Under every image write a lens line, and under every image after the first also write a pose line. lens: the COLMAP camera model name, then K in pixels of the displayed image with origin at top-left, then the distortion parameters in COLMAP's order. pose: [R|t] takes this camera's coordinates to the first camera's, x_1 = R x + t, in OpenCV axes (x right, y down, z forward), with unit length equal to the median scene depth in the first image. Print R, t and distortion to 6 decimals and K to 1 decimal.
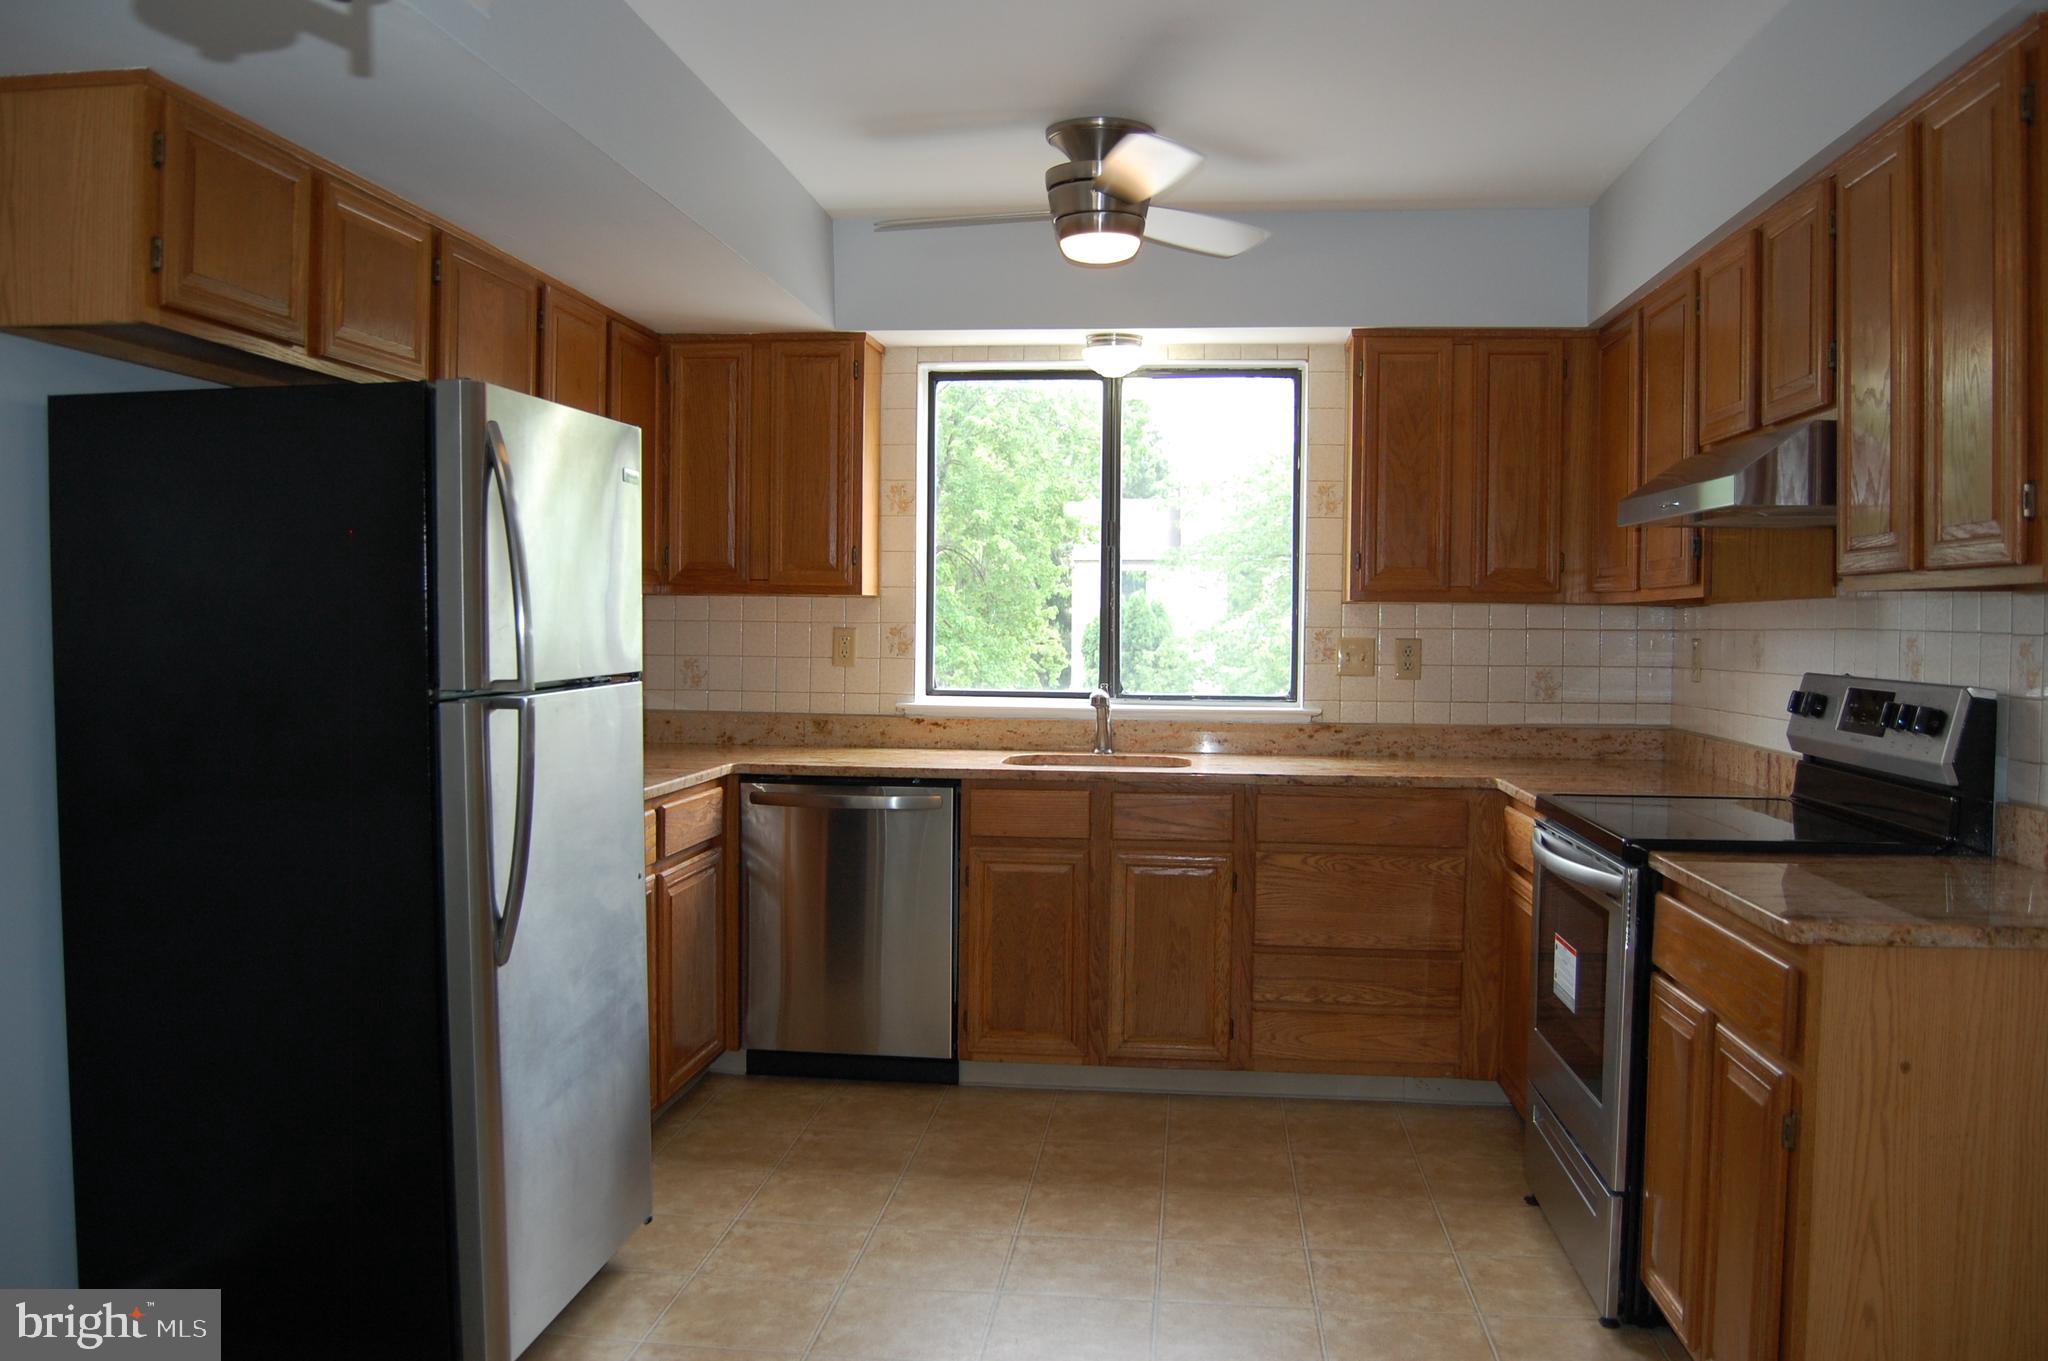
lens RADIAL K [[1604.1, 0, 1016.8], [0, 1604.1, 676.5], [0, 0, 1]] dist [-0.101692, 0.051027]
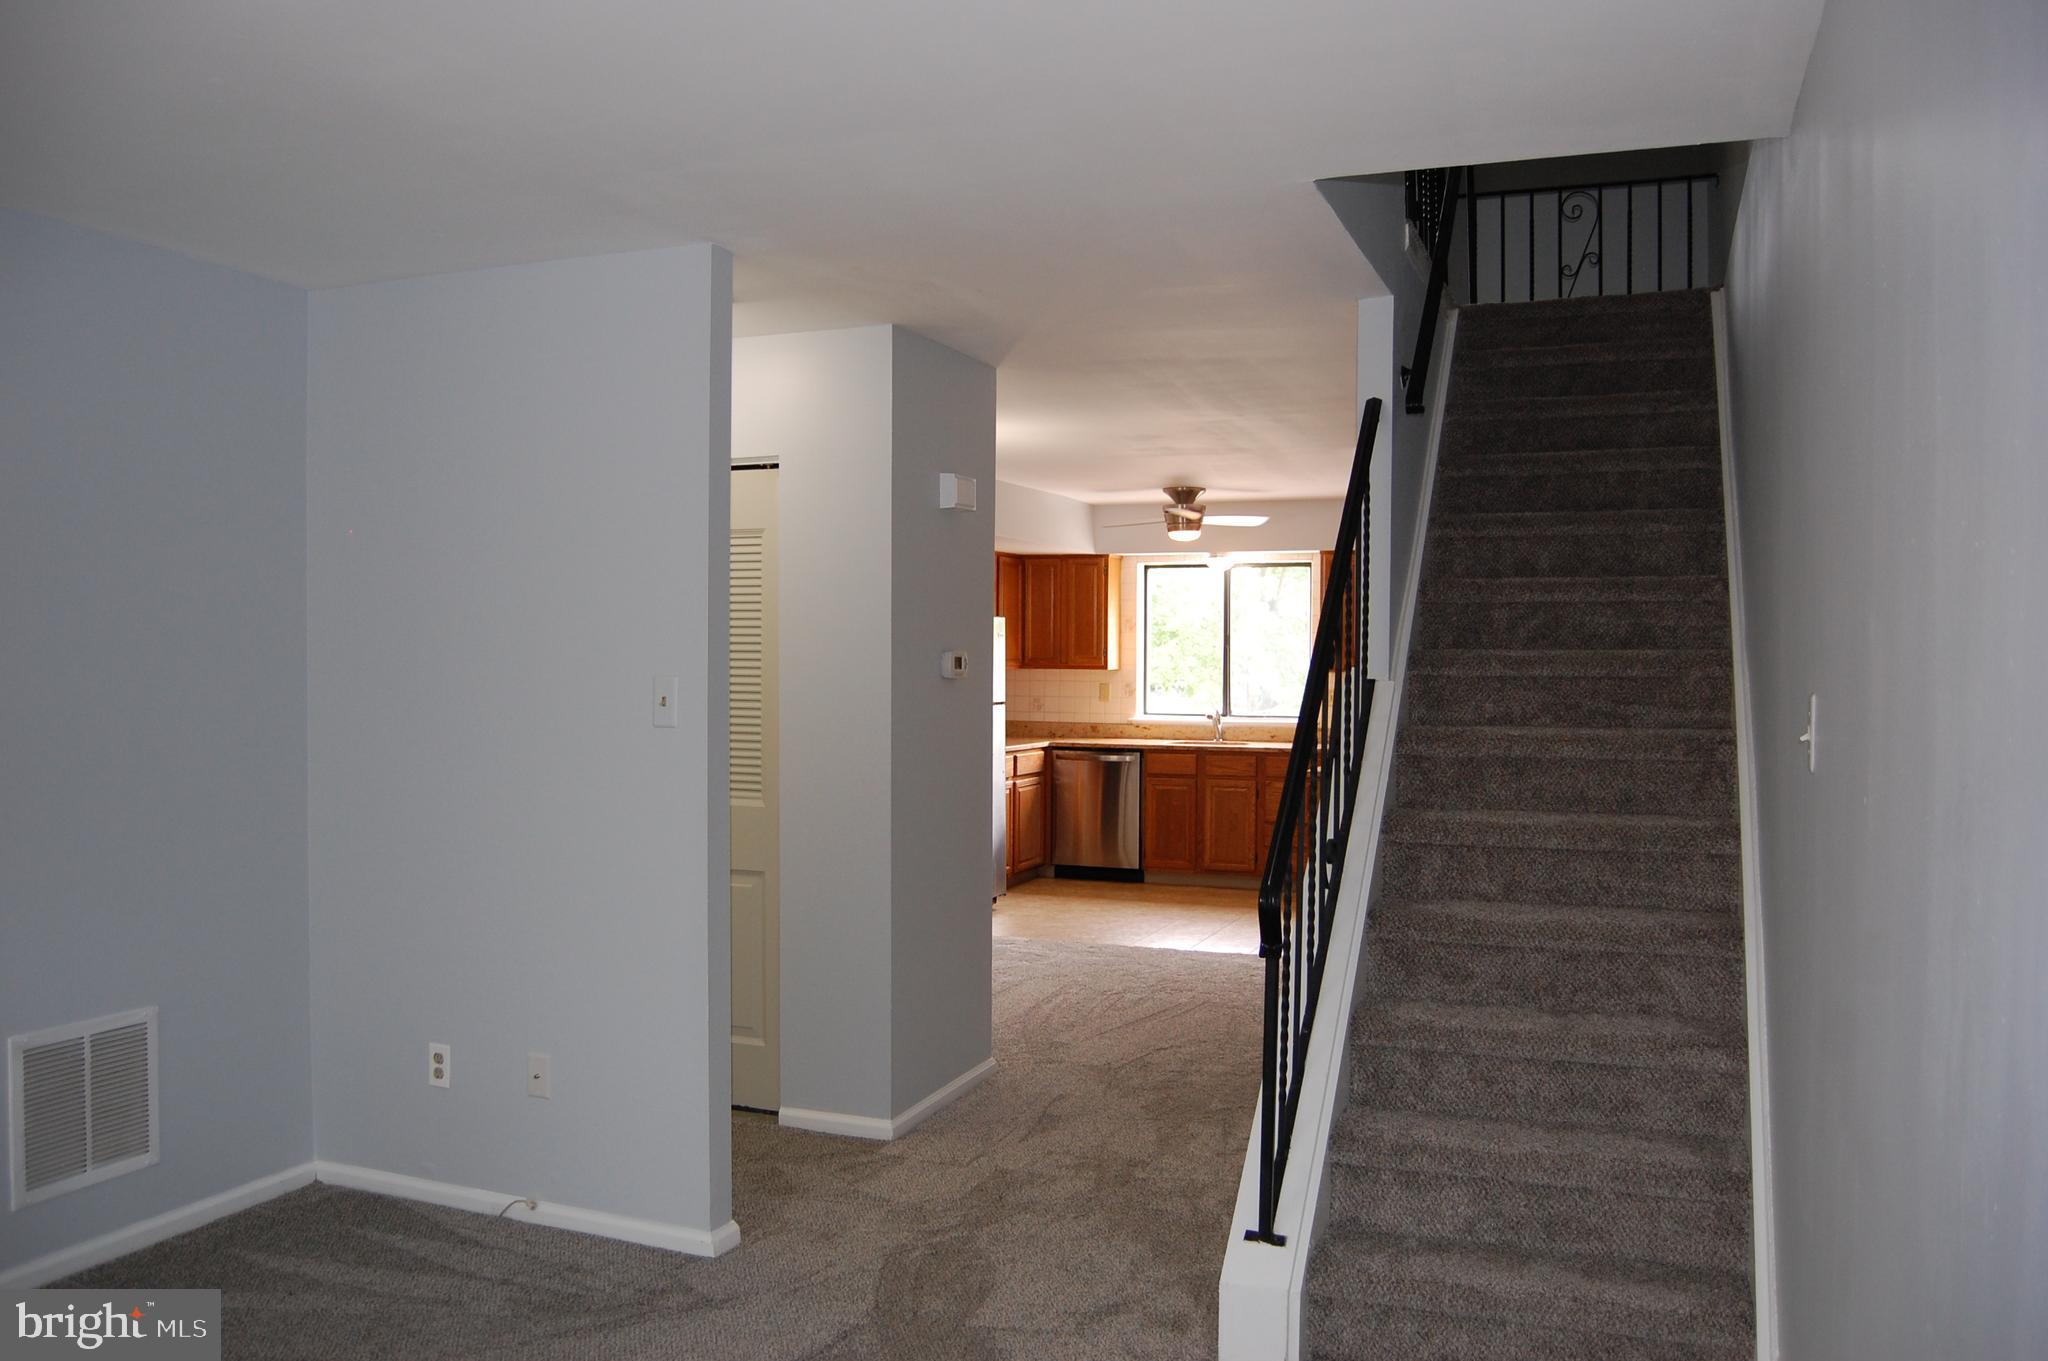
lens RADIAL K [[1604.1, 0, 1016.8], [0, 1604.1, 676.5], [0, 0, 1]] dist [-0.101692, 0.051027]
pose [[0.966647, -0.000696, -0.256113, 0.391910], [-0.005604, 0.999699, -0.023868, 0.015025], [0.256052, 0.024507, 0.966352, -1.333888]]
